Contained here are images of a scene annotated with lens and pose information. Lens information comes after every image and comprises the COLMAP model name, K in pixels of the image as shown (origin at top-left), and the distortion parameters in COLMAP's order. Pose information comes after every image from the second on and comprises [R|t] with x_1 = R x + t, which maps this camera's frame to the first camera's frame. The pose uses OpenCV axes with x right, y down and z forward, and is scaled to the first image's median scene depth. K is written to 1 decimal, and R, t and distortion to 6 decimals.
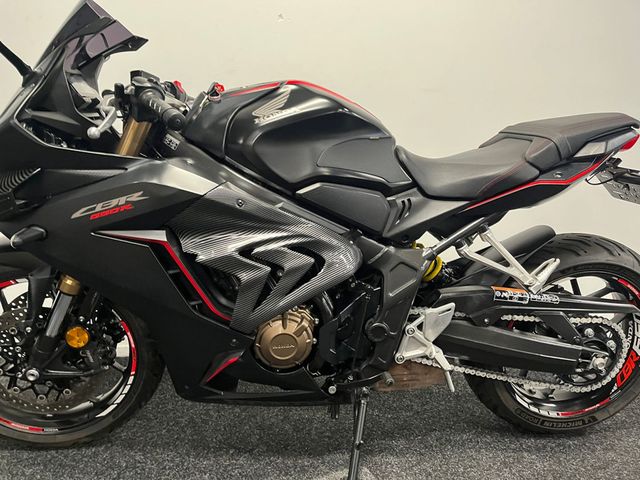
lens RADIAL K [[482.3, 0, 315.1], [0, 482.3, 239.1], [0, 0, 1]] dist [0.079903, -0.103834]
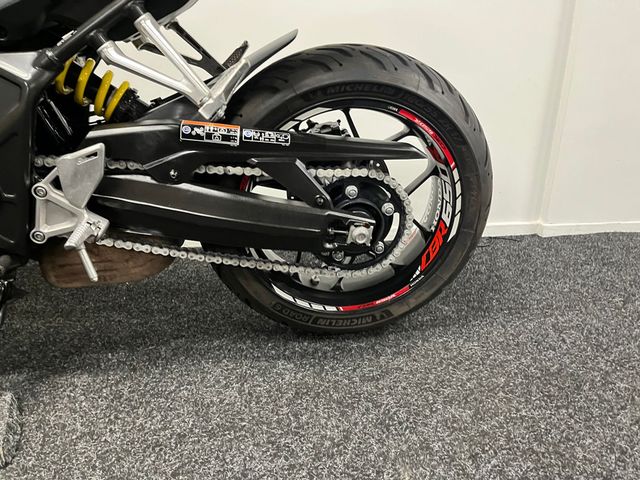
lens RADIAL K [[482.3, 0, 326.9], [0, 482.3, 241.0], [0, 0, 1]] dist [0.079903, -0.103834]
pose [[0.999248, -0.030428, 0.024018, 0.551628], [0.025696, 0.983817, 0.177322, 0.150619], [-0.029025, -0.176571, 0.983860, 0.358058]]
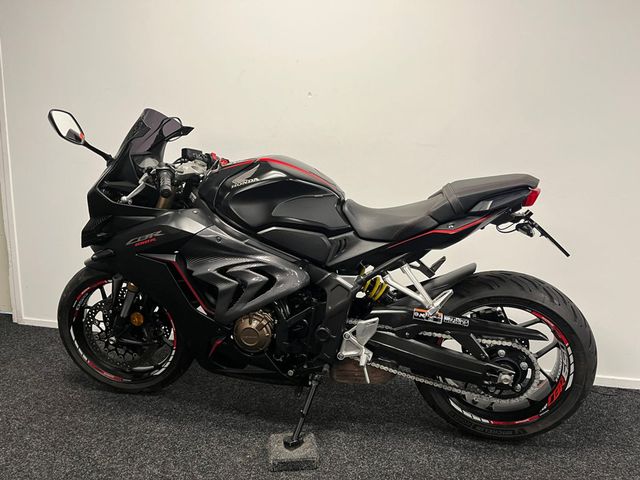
lens RADIAL K [[482.3, 0, 321.3], [0, 482.3, 243.0], [0, 0, 1]] dist [0.079903, -0.103834]
pose [[0.954472, 0.039123, -0.295722, 0.521491], [-0.048751, 0.998492, -0.025252, -0.033209], [0.294288, 0.038519, 0.954940, -0.326669]]
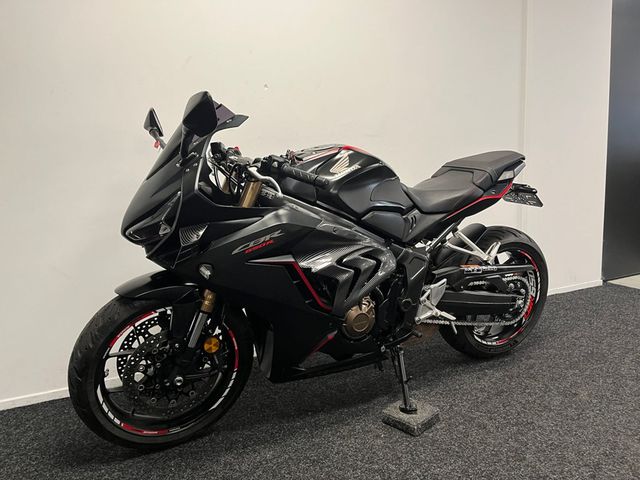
lens RADIAL K [[482.3, 0, 321.4], [0, 482.3, 245.6], [0, 0, 1]] dist [0.079903, -0.103834]
pose [[0.935852, -0.126134, 0.329046, -0.589230], [0.133760, 0.991014, -0.000544, -0.026799], [-0.326021, 0.044522, 0.944314, -0.350178]]
